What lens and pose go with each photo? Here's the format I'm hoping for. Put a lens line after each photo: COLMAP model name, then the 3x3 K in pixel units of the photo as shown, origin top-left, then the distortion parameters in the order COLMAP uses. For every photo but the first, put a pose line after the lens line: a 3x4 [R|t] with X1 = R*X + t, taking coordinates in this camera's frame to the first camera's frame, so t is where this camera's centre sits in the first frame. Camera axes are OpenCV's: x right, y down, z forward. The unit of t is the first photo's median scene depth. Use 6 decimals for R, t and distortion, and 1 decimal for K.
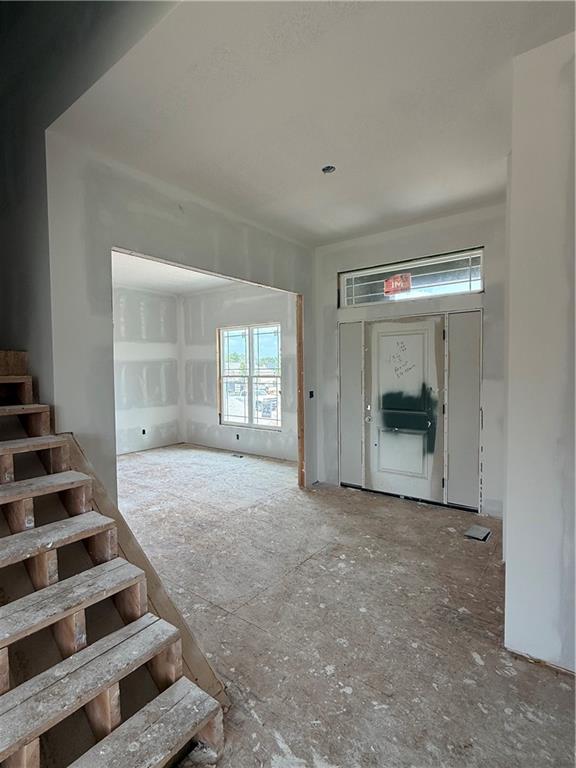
lens RADIAL K [[383.9, 0, 289.4], [0, 383.9, 383.3], [0, 0, 1]] dist [-0.001234, 0.000428]
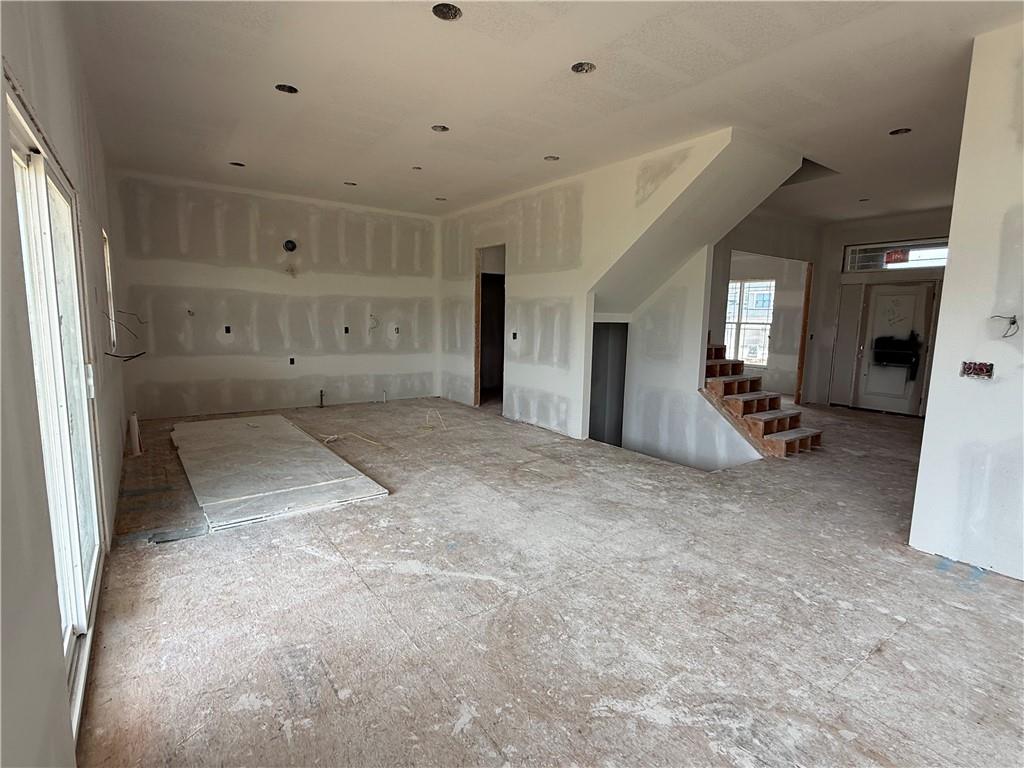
lens RADIAL K [[511.8, 0, 515.1], [0, 511.8, 384.7], [0, 0, 1]] dist [-0.001234, 0.000428]
pose [[0.957348, 0.064971, -0.281539, -0.461070], [-0.038036, 0.994249, 0.100108, 0.059913], [0.286424, -0.085130, 0.954313, -1.118627]]
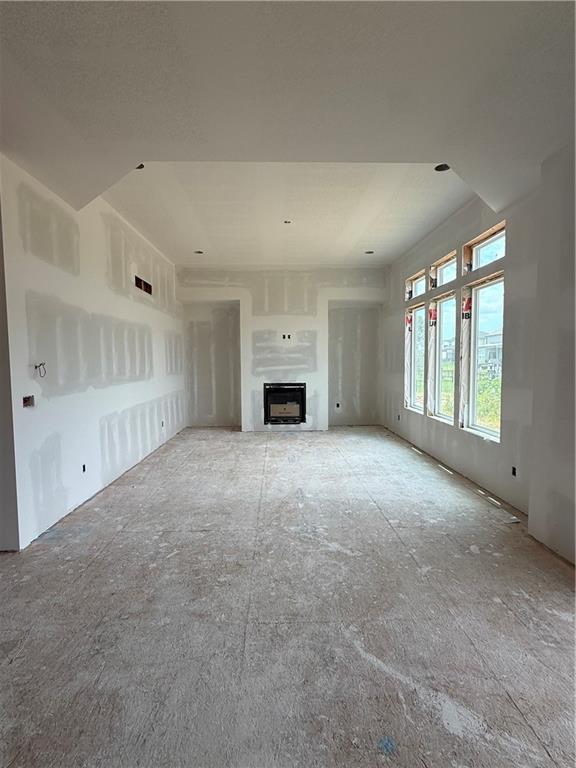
lens RADIAL K [[383.9, 0, 287.4], [0, 383.9, 383.5], [0, 0, 1]] dist [-0.001234, 0.000428]
pose [[-0.630603, -0.036196, 0.775261, -0.921010], [0.041158, 0.995947, 0.079977, 0.015070], [-0.775014, 0.082342, -0.626557, -0.237222]]
